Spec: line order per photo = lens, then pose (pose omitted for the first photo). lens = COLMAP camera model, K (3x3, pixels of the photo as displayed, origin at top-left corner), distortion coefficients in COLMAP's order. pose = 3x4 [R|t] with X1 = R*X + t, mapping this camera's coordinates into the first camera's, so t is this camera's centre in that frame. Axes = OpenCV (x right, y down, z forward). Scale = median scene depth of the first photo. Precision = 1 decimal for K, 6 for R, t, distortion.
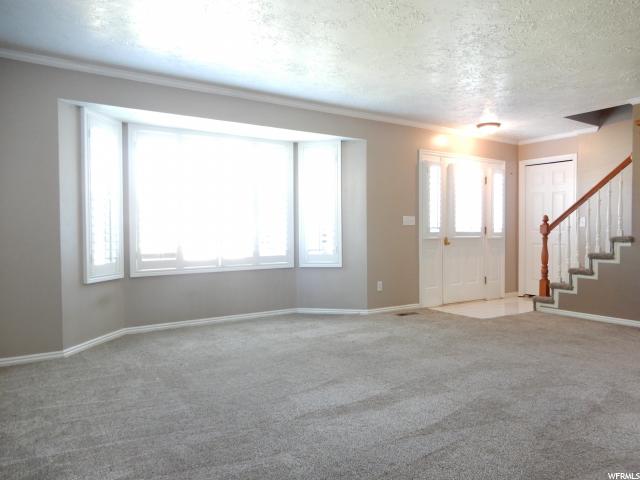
lens RADIAL K [[454.2, 0, 321.8], [0, 454.2, 238.8], [0, 0, 1]] dist [0.024326, -0.001934]
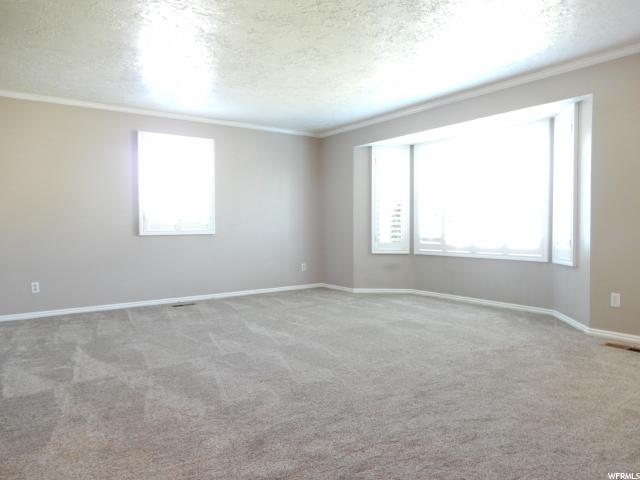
lens RADIAL K [[454.2, 0, 317.8], [0, 454.2, 238.4], [0, 0, 1]] dist [0.024326, -0.001934]
pose [[0.055117, 0.037913, -0.997760, 0.949628], [-0.009386, 0.999254, 0.037451, -0.012841], [0.998436, 0.007301, 0.055432, 0.614173]]
